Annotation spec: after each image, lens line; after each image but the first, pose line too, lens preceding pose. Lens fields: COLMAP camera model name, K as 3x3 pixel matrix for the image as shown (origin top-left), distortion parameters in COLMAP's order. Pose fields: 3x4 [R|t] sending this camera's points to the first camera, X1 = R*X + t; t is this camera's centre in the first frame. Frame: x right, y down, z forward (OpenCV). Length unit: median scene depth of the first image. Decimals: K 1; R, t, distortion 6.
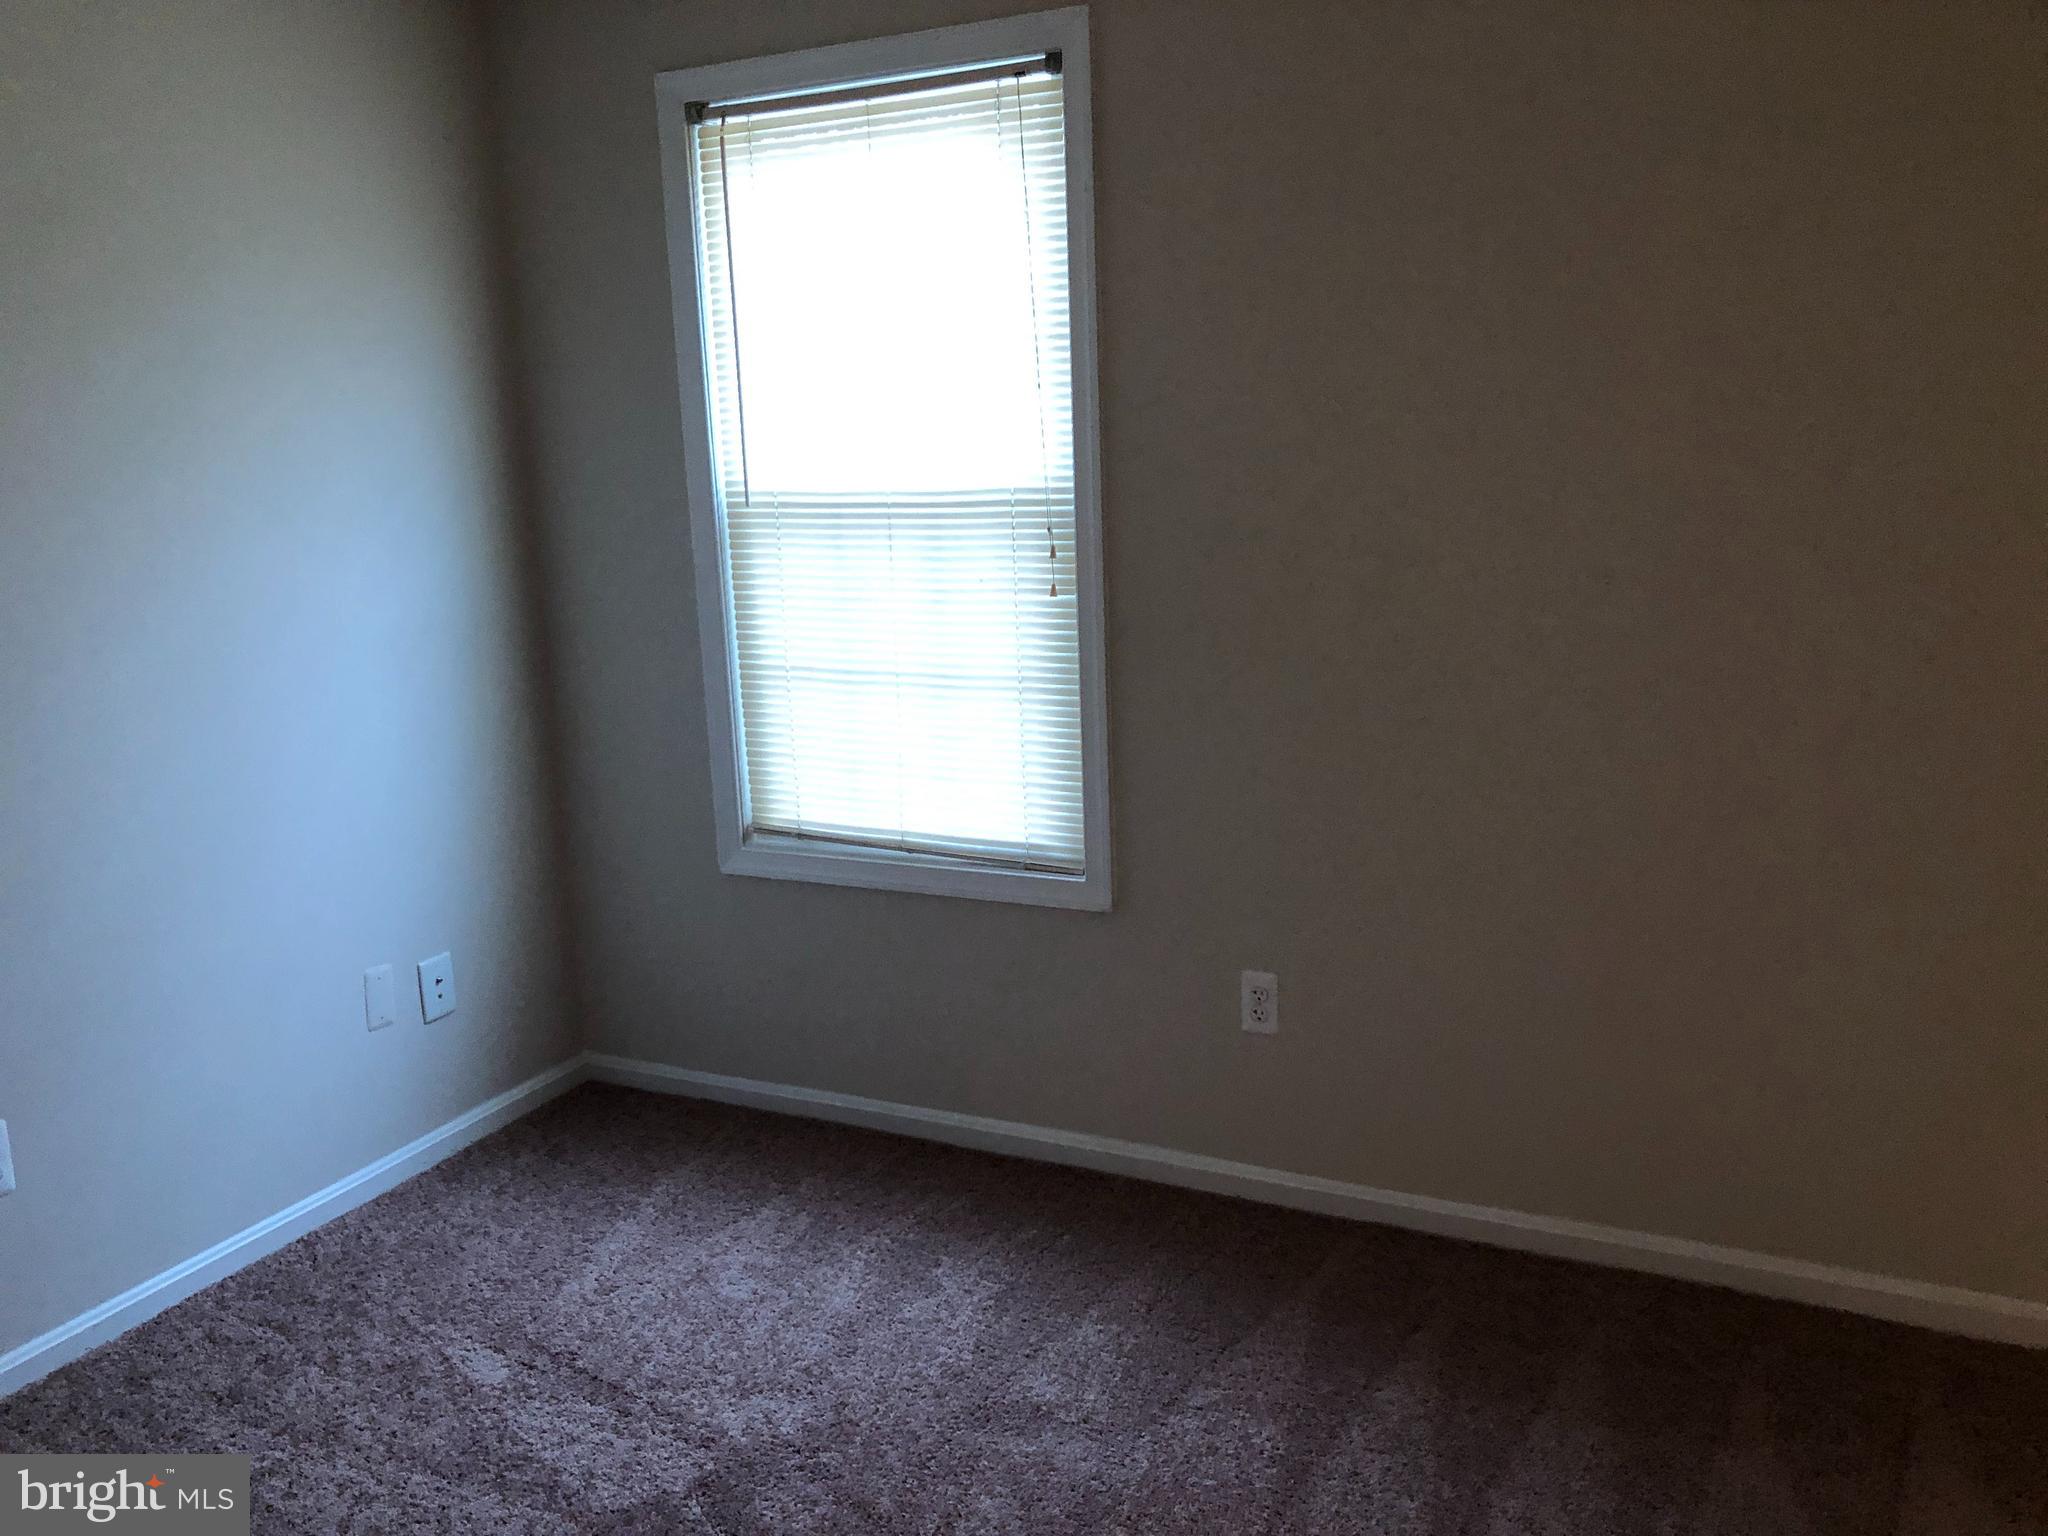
lens RADIAL K [[1695.7, 0, 999.9], [0, 1695.7, 769.5], [0, 0, 1]] dist [0.048636, 0.001203]
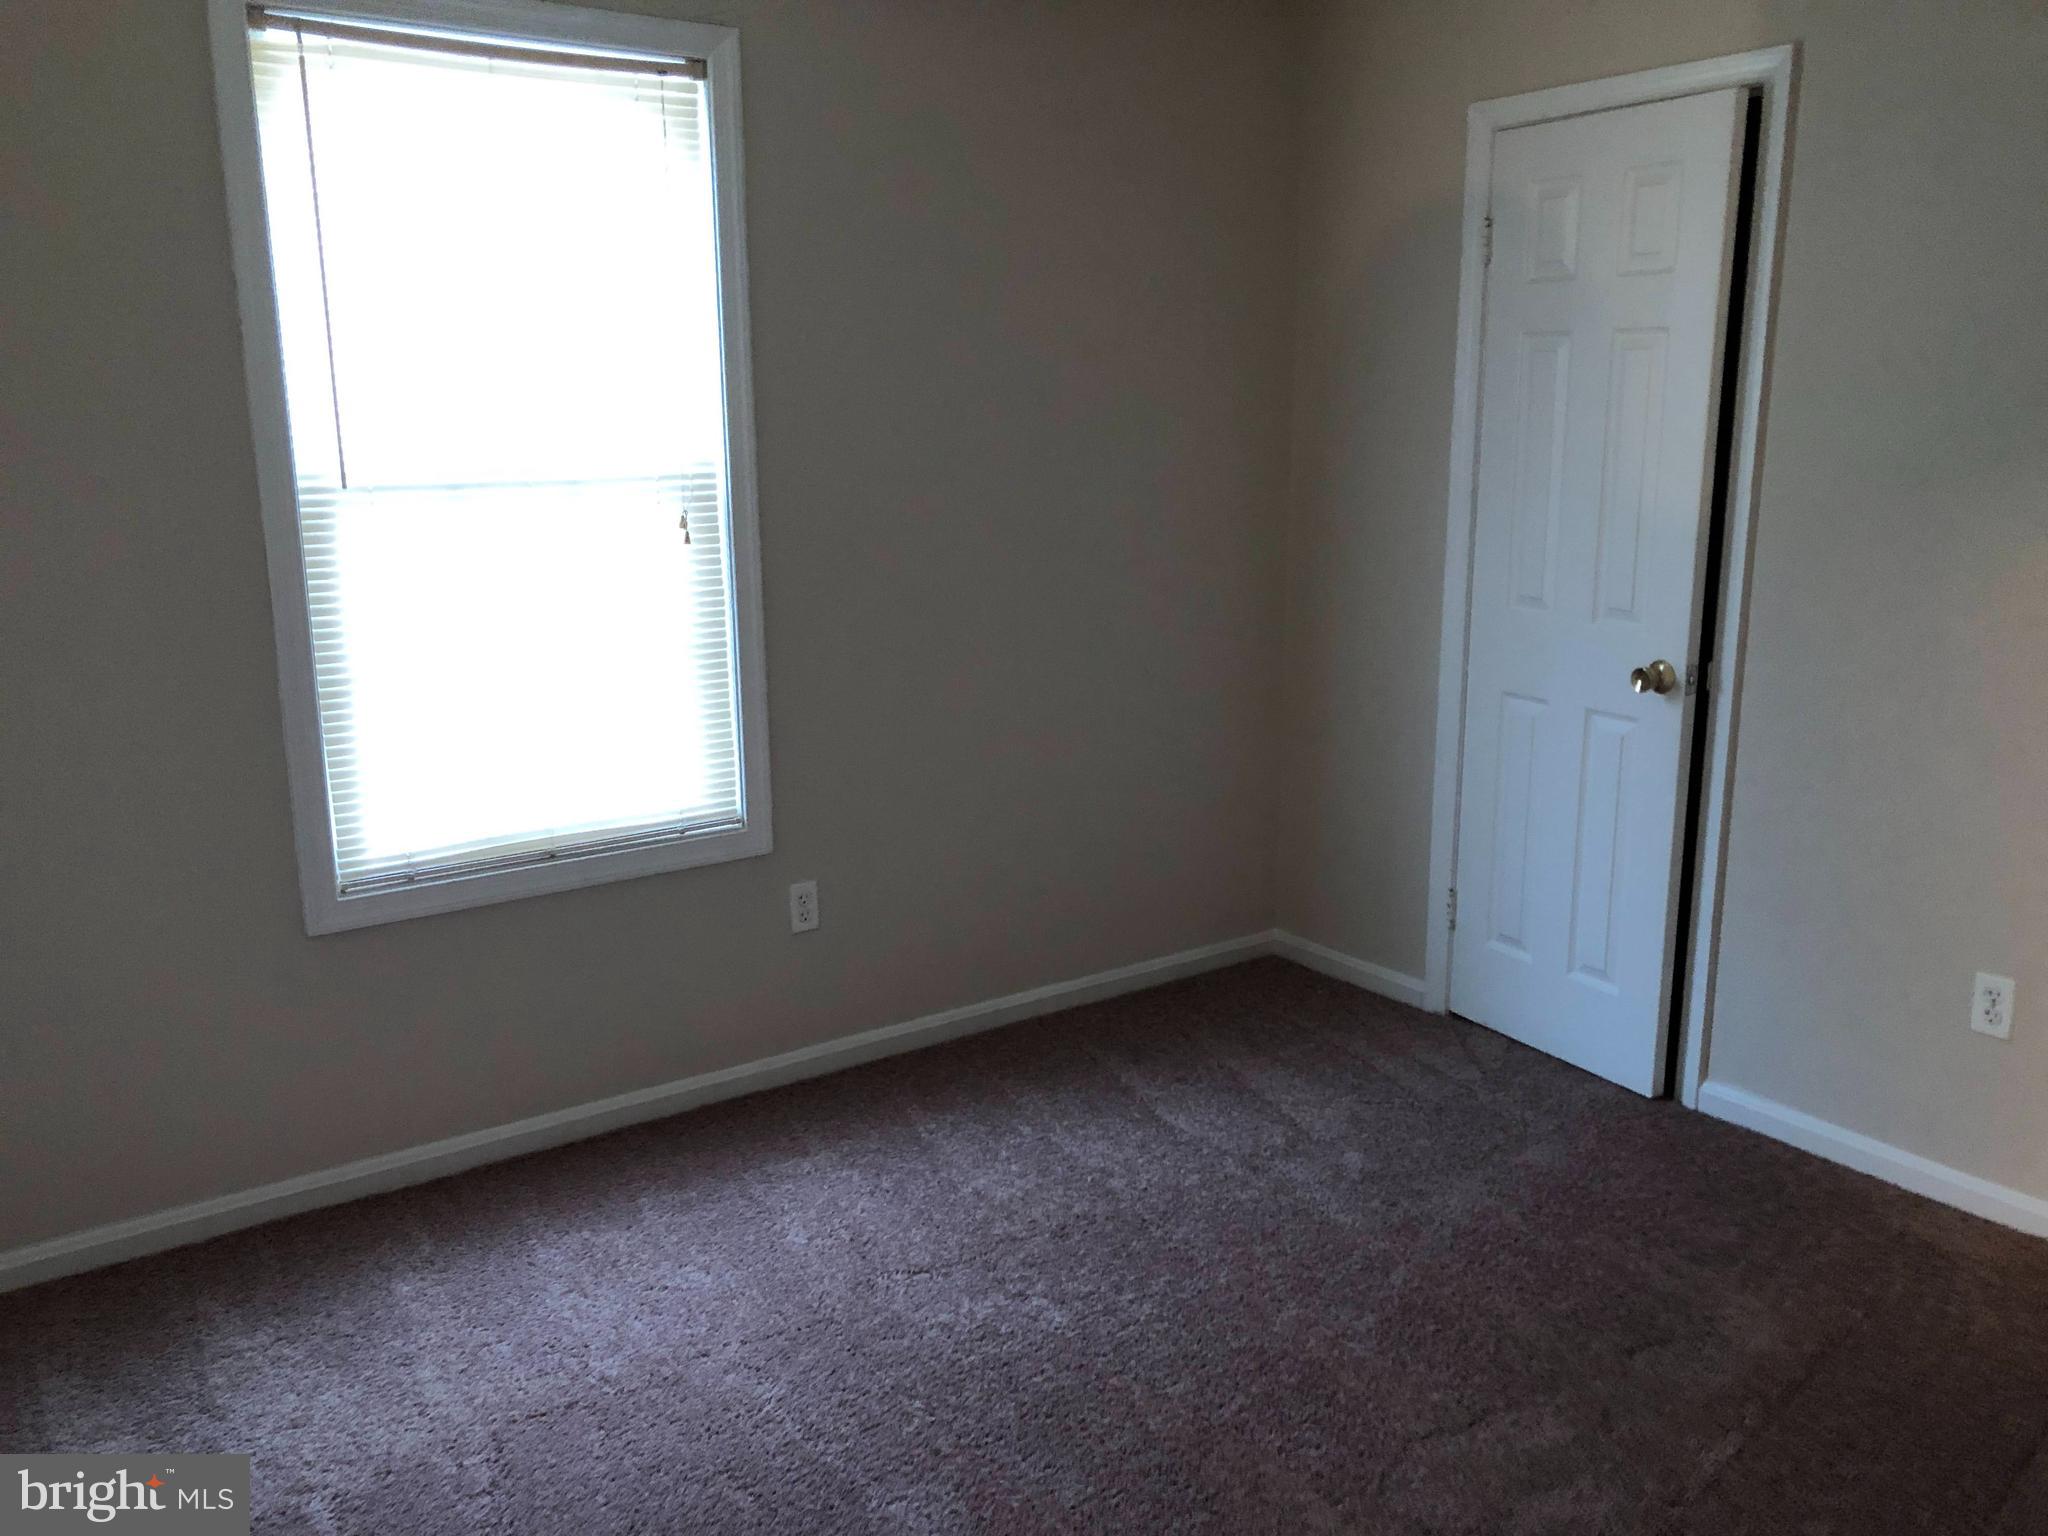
lens RADIAL K [[1695.7, 0, 999.9], [0, 1695.7, 769.5], [0, 0, 1]] dist [0.048636, 0.001203]
pose [[0.461937, -0.175309, 0.869414, -0.824143], [0.150856, 0.981517, 0.117761, -0.077398], [-0.873989, 0.076759, 0.479845, 0.332724]]
